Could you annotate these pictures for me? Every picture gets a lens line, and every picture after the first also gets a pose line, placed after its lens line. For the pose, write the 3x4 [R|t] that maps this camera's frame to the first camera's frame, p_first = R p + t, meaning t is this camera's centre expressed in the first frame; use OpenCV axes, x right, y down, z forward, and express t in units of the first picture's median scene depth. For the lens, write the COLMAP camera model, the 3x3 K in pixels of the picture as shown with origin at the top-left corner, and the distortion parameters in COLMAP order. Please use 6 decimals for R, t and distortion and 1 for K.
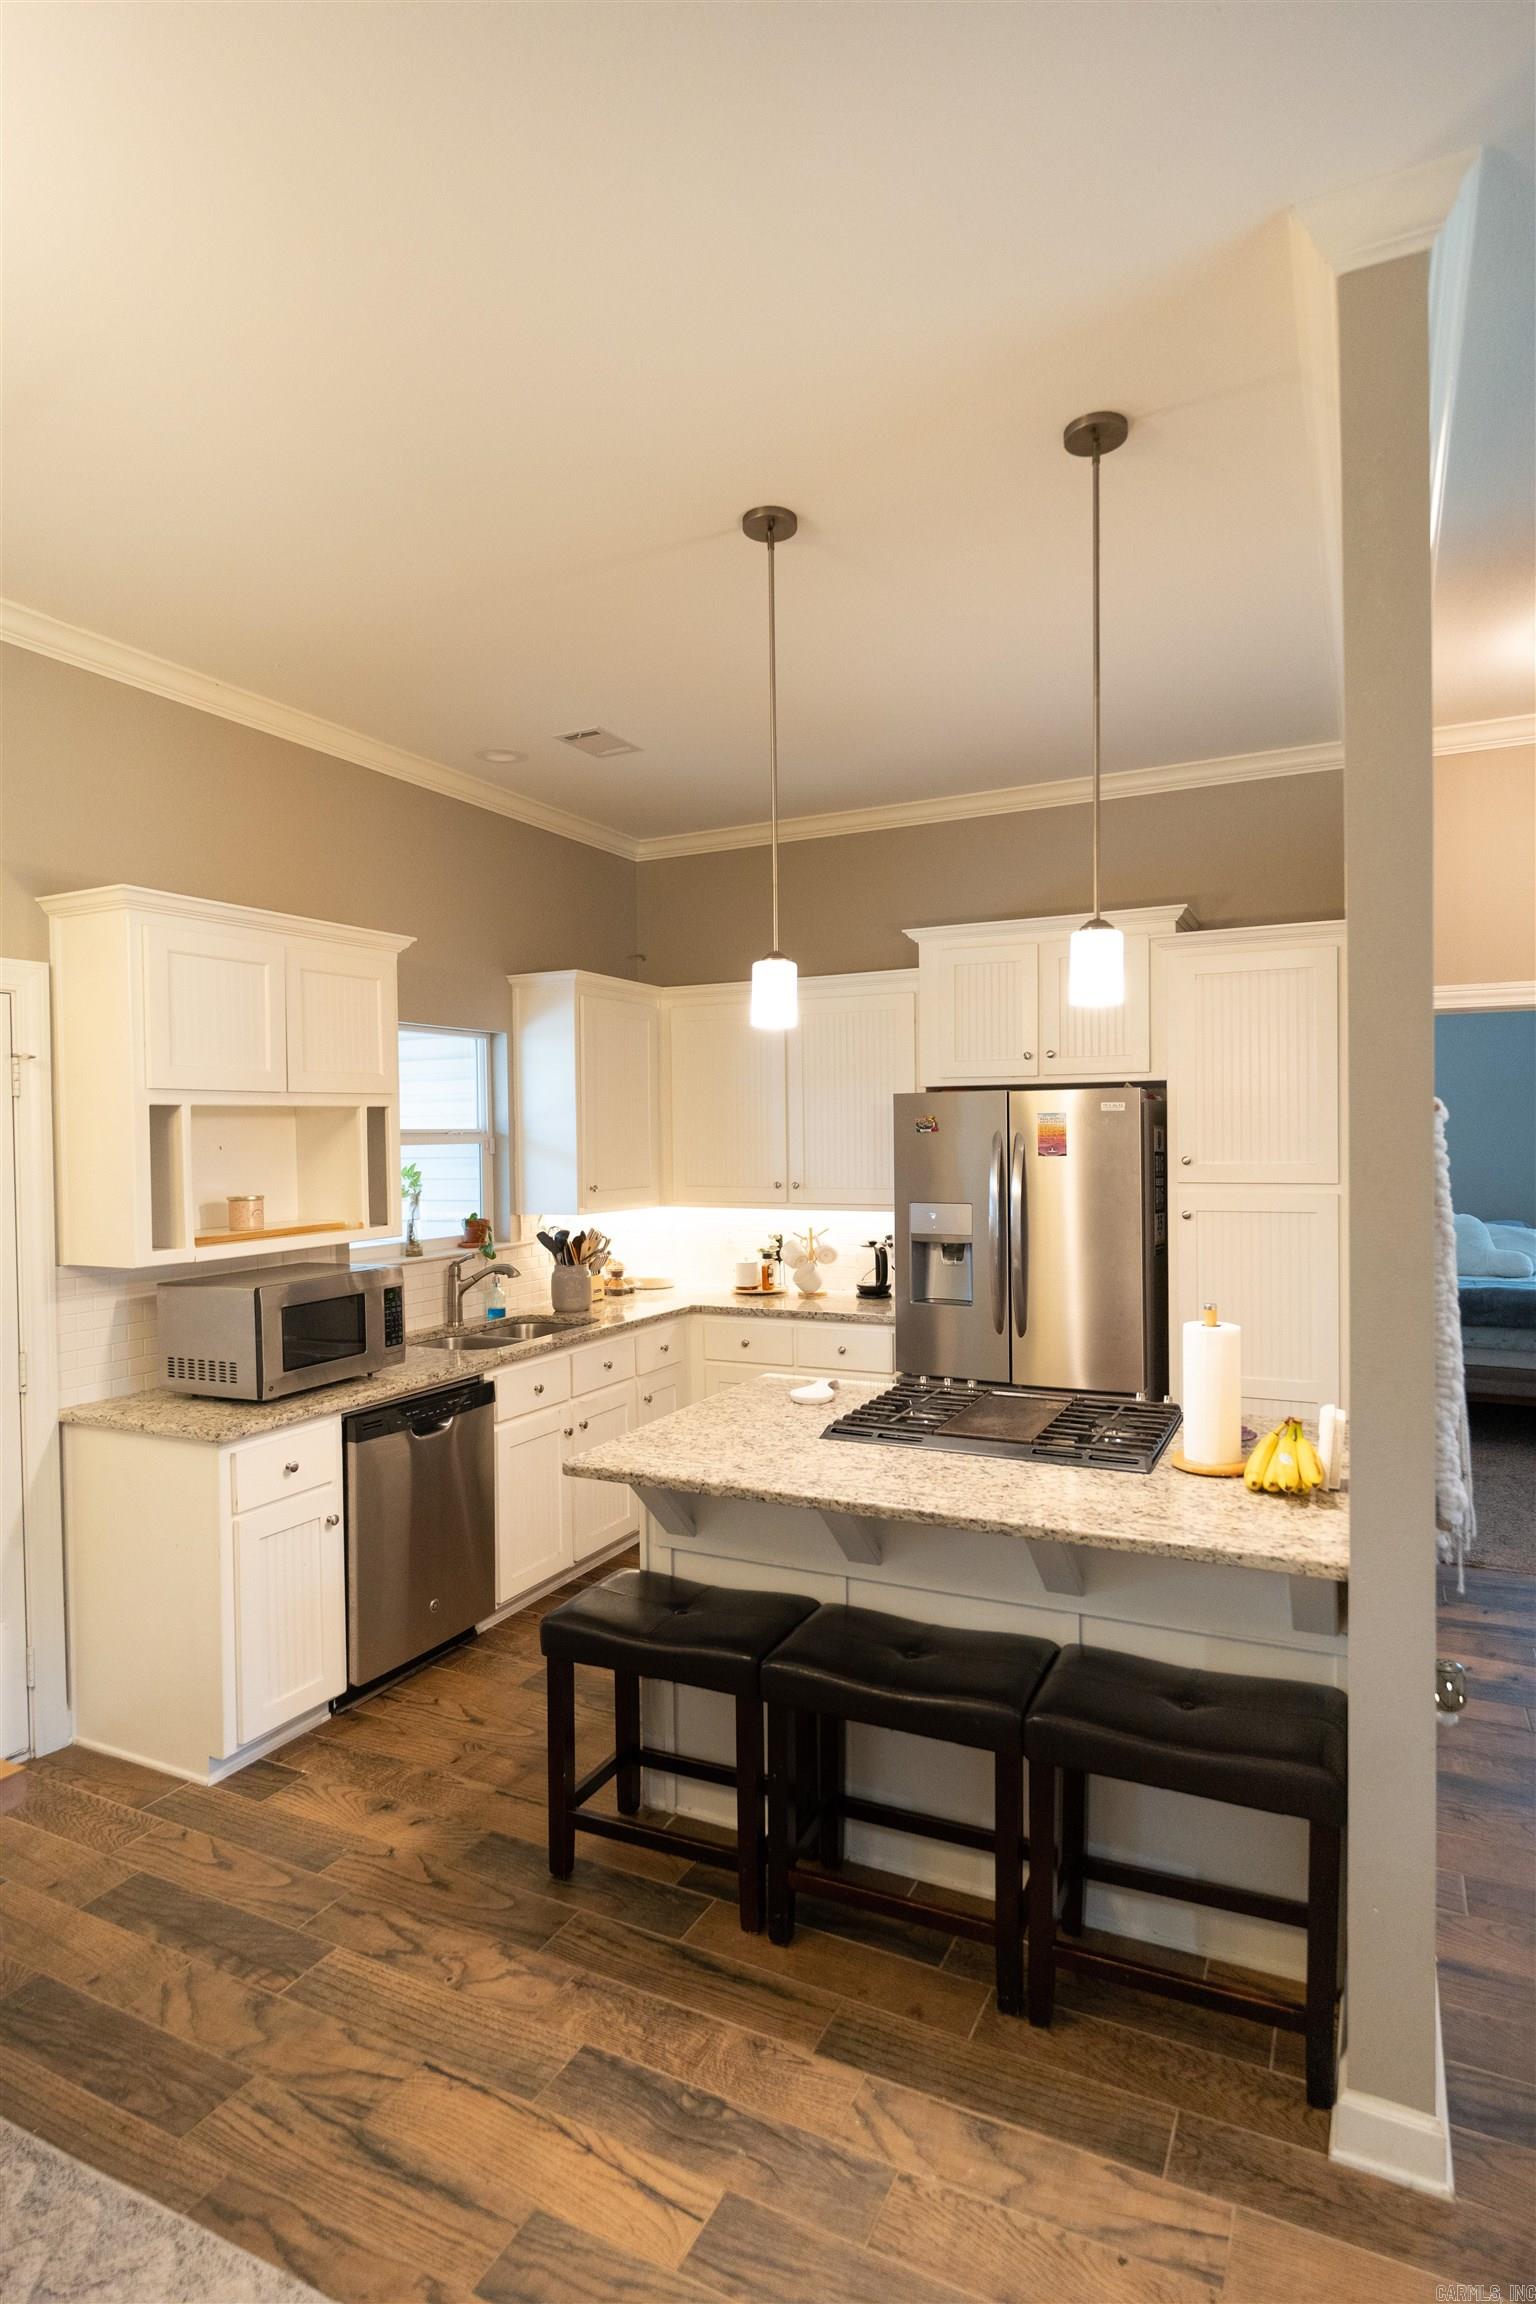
lens RADIAL K [[1220.0, 0, 768.0], [0, 1220.0, 1152.0], [0, 0, 1]] dist [-0.002614, -0.001322]
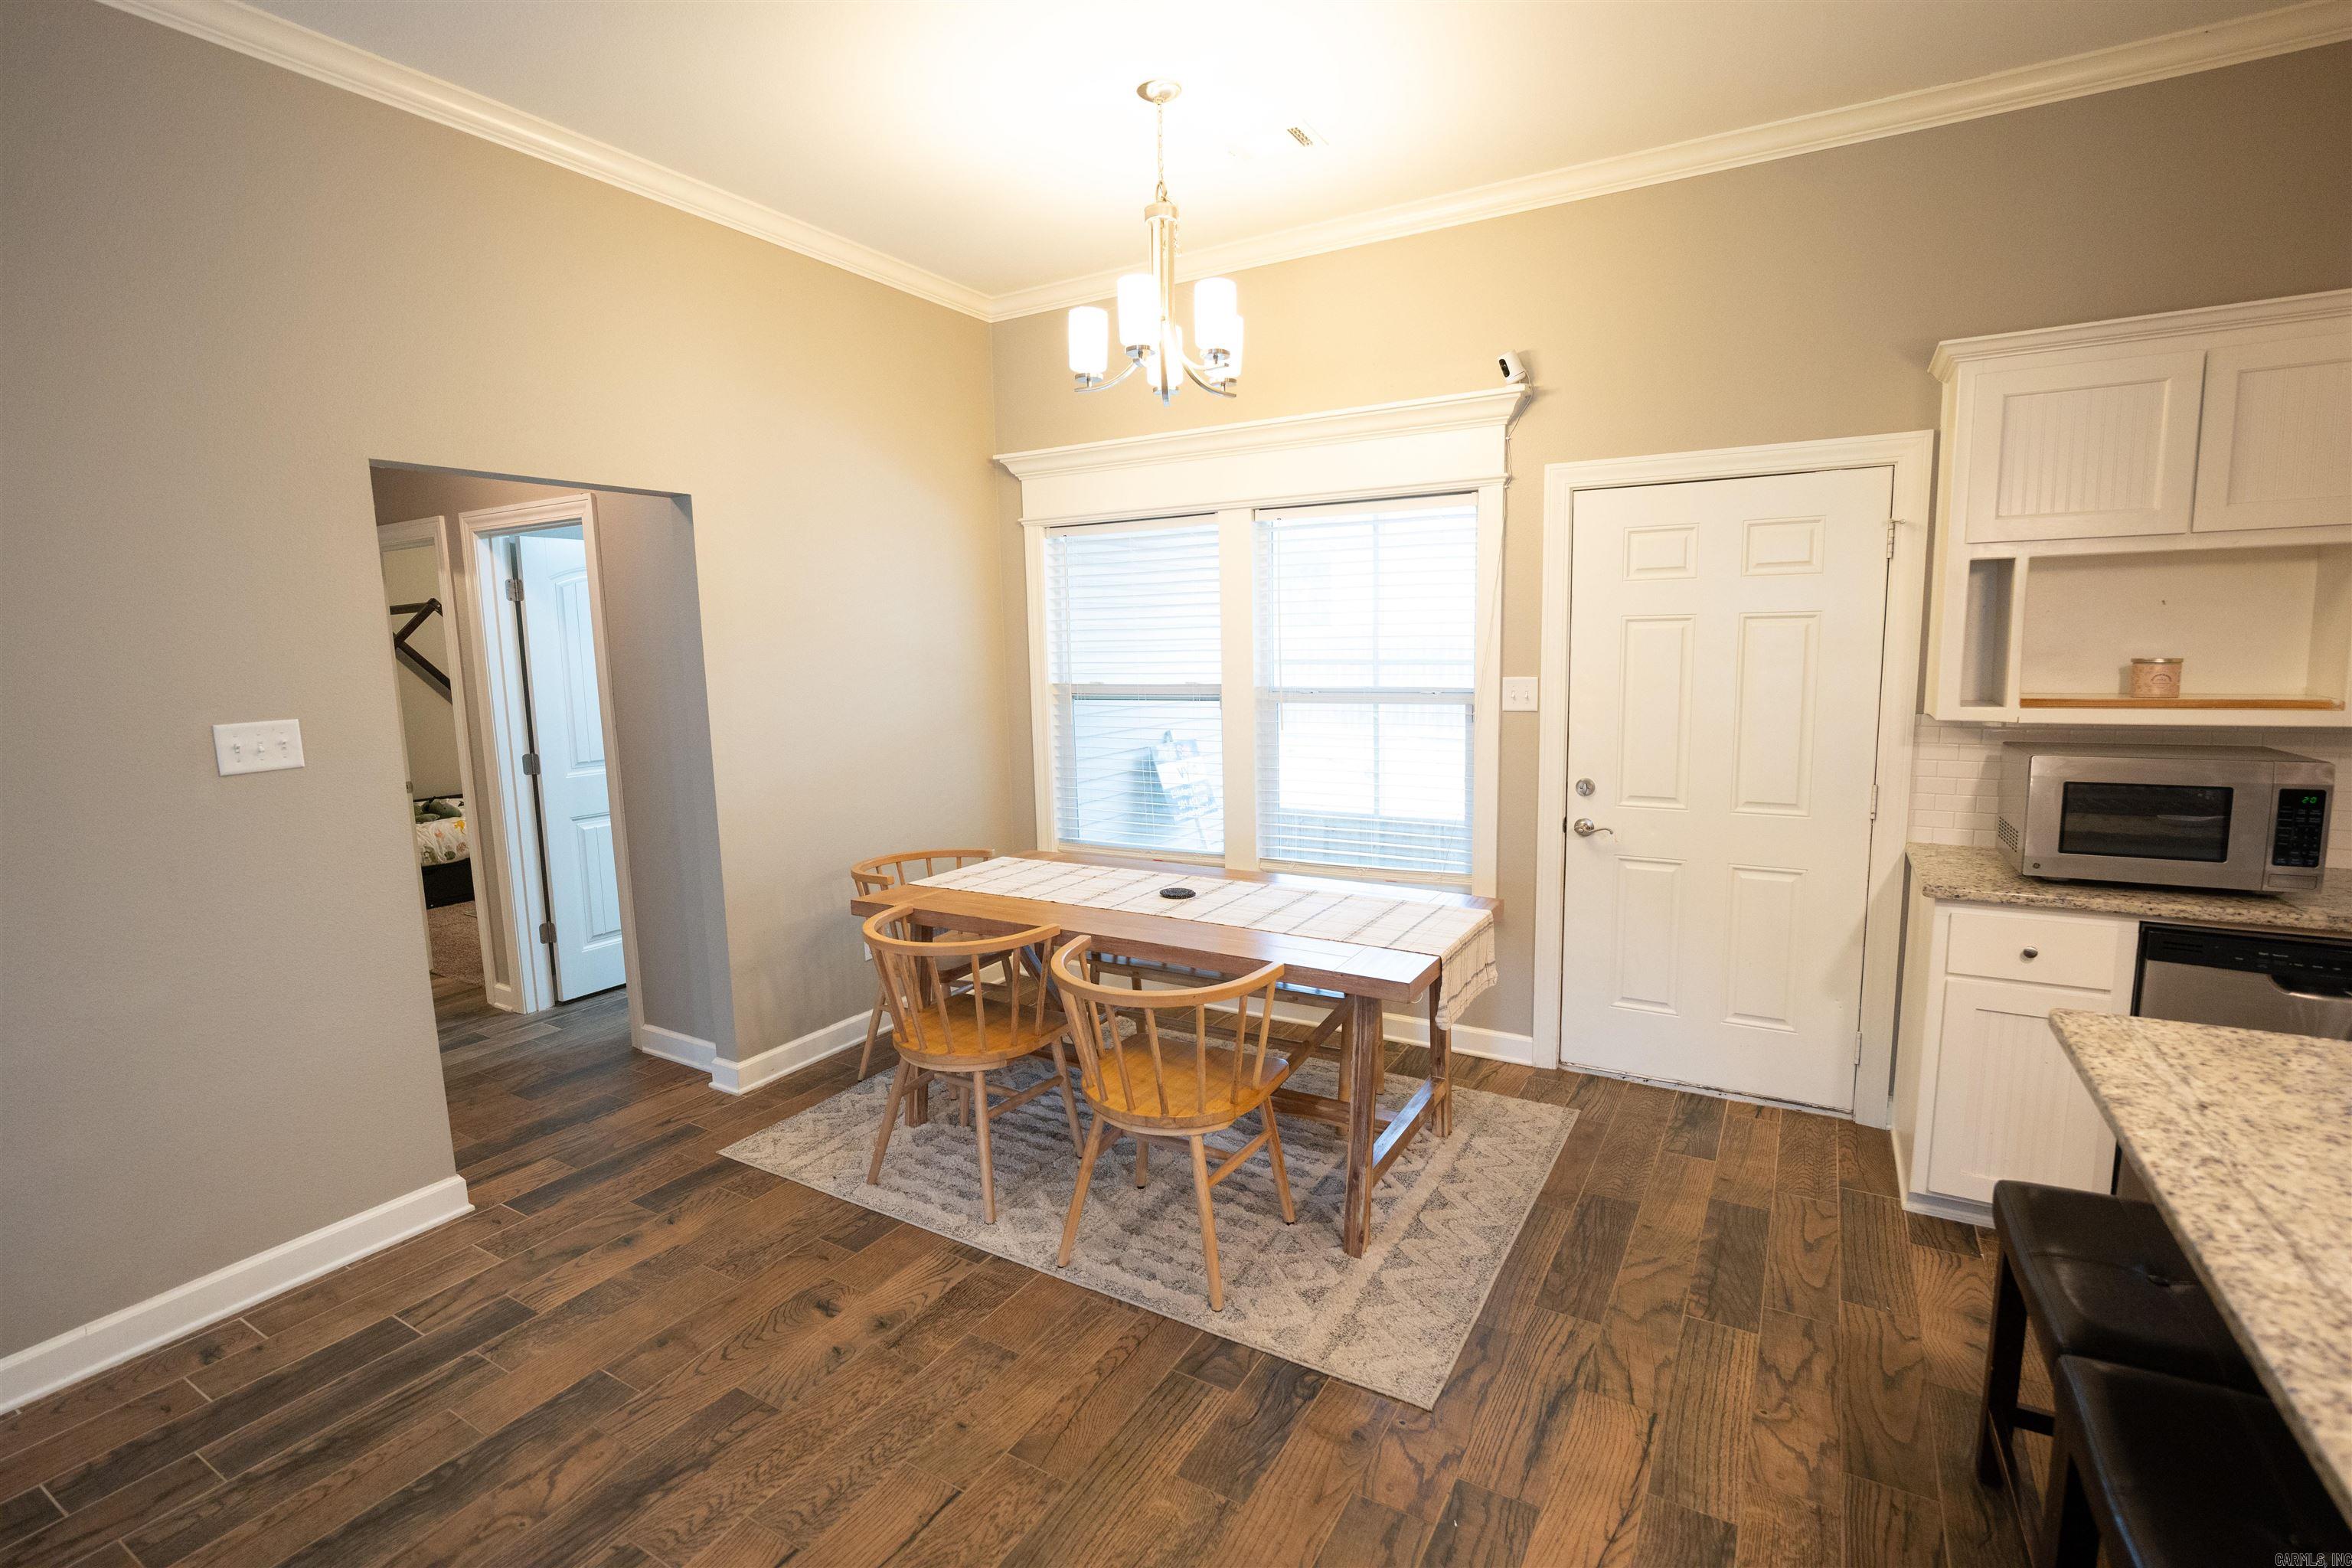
lens RADIAL K [[1077.9, 0, 1175.8], [0, 1077.9, 781.8], [0, 0, 1]] dist [-0.015277, 0.000089]
pose [[-0.071572, 0.149918, -0.986105, 0.533283], [0.006609, 0.988690, 0.149831, 0.006835], [0.997414, 0.004207, -0.071753, 0.507229]]
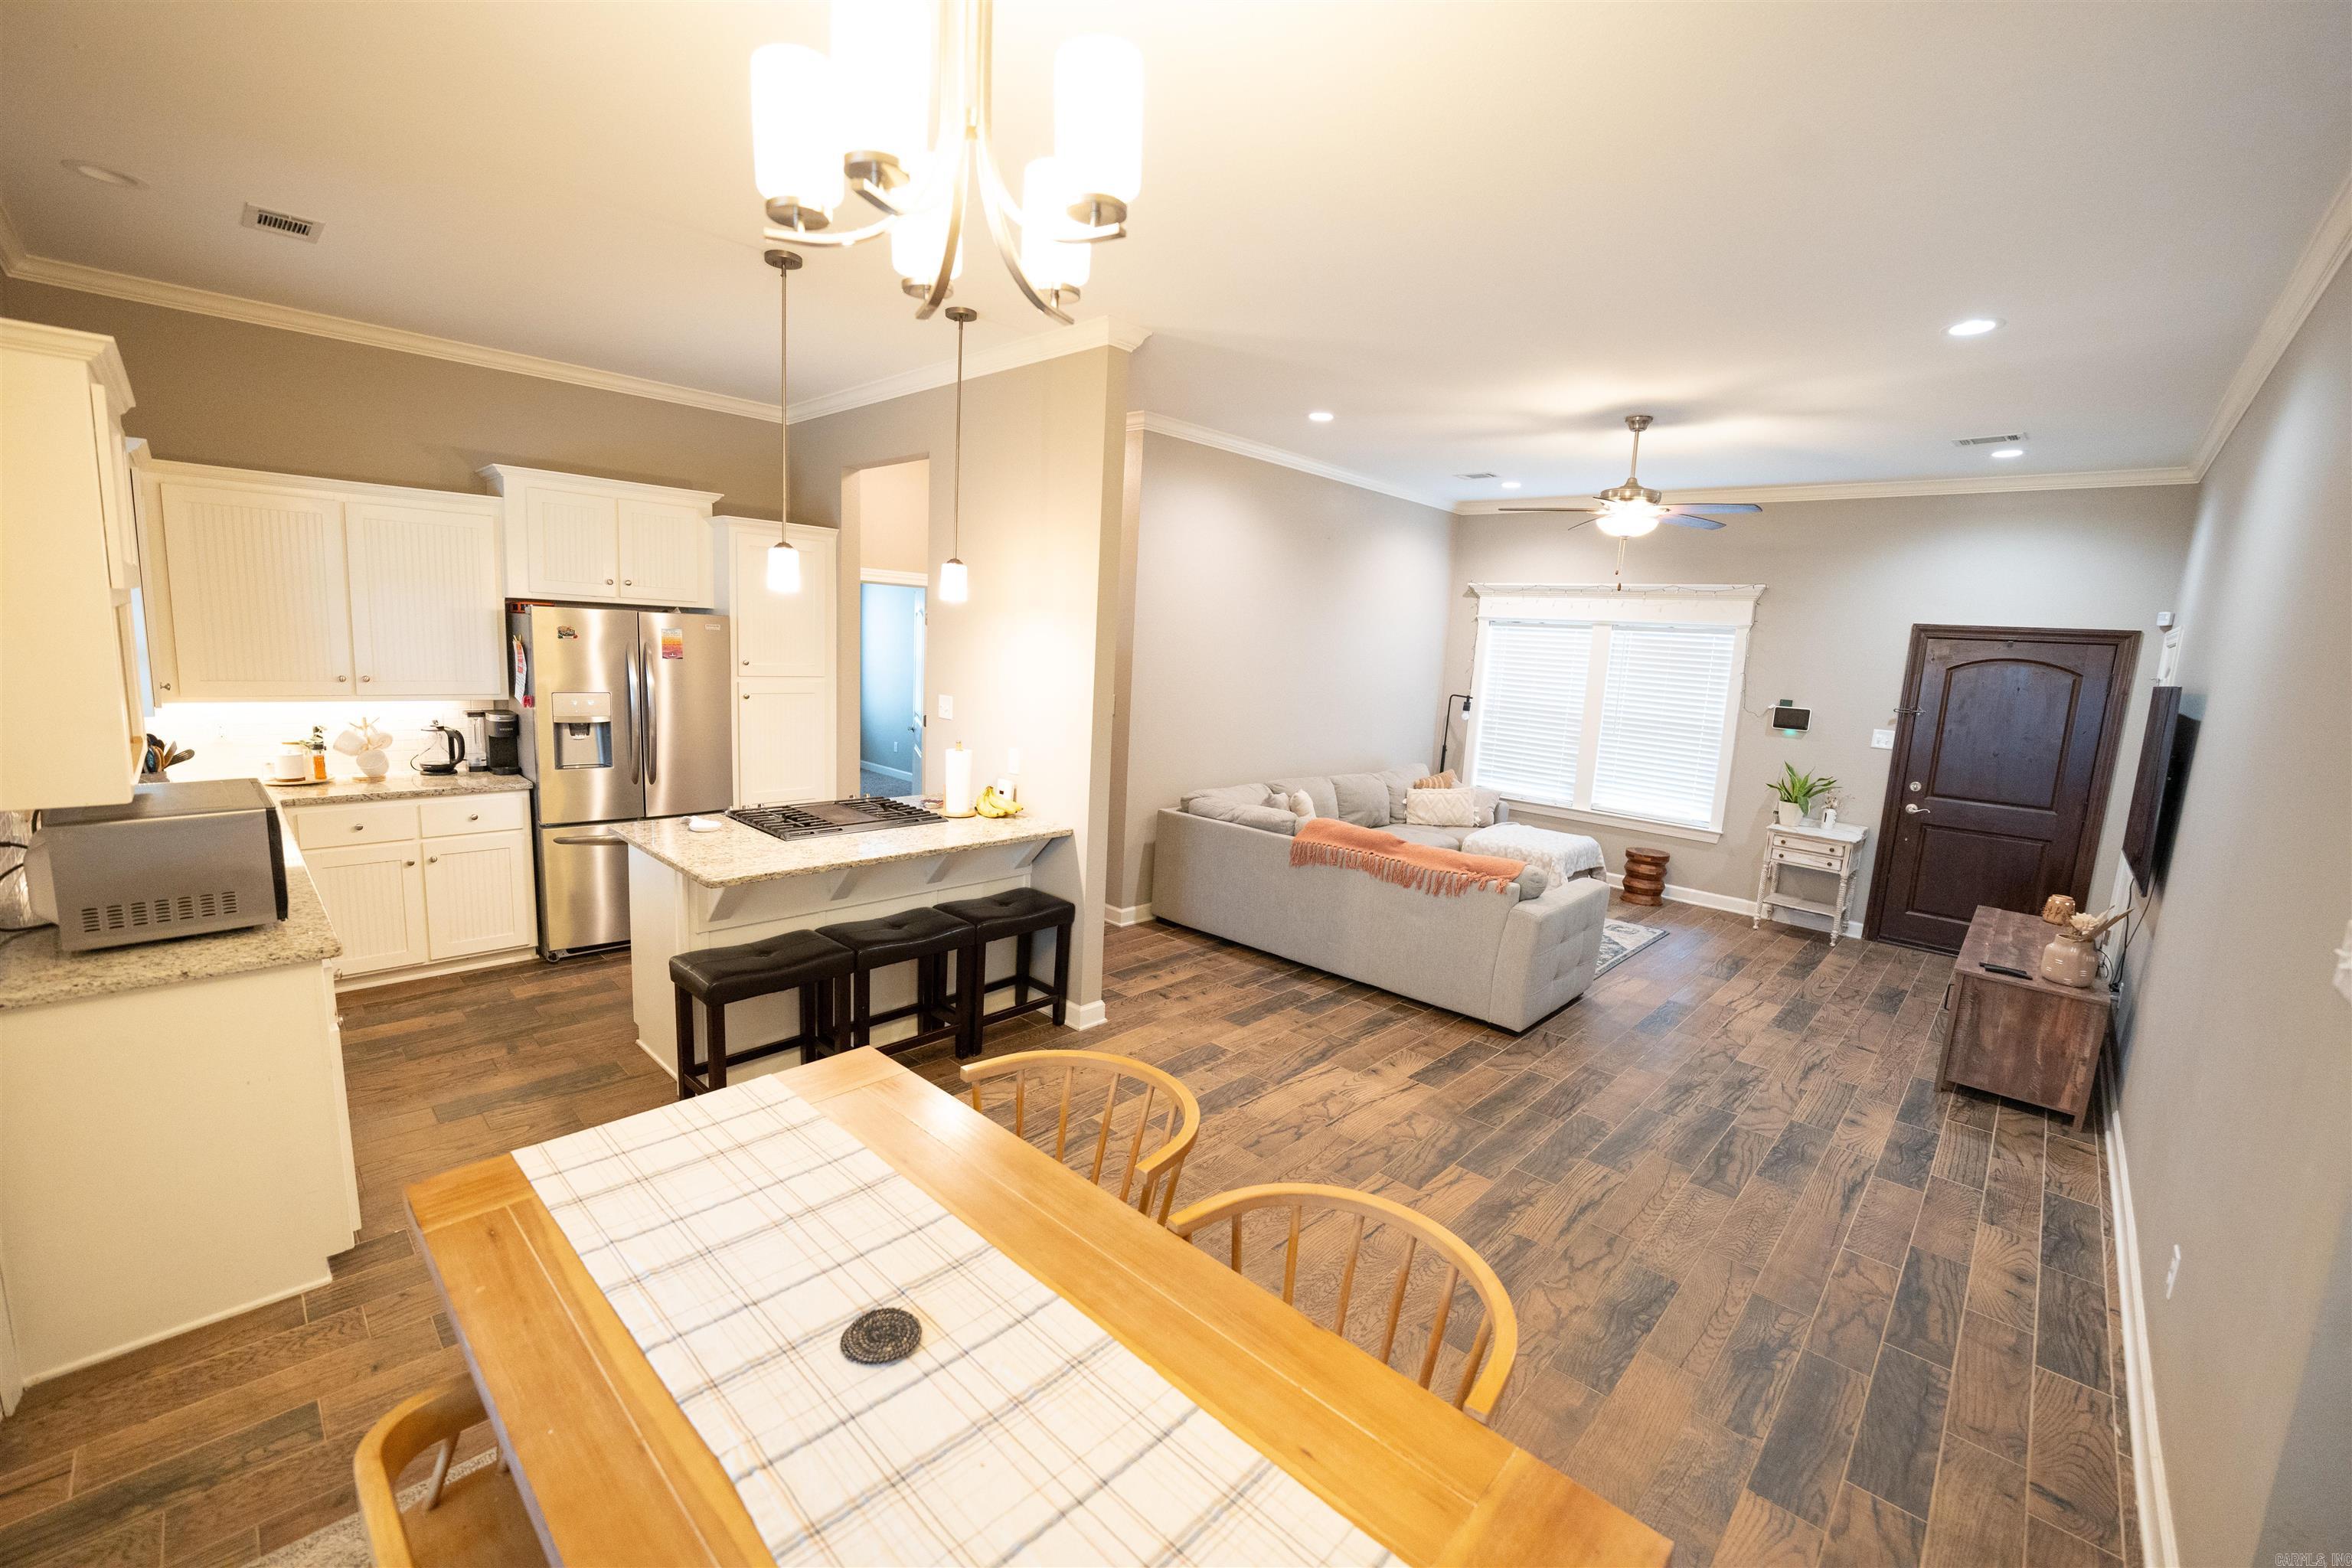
lens RADIAL K [[953.2, 0, 1176.0], [0, 953.2, 784.0], [0, 0, 1]] dist [-0.030194, 0.004192]
pose [[0.293309, -0.117736, 0.948740, -1.116767], [-0.040332, 0.989980, 0.135323, -0.042403], [-0.955166, -0.077956, 0.285622, 0.141377]]
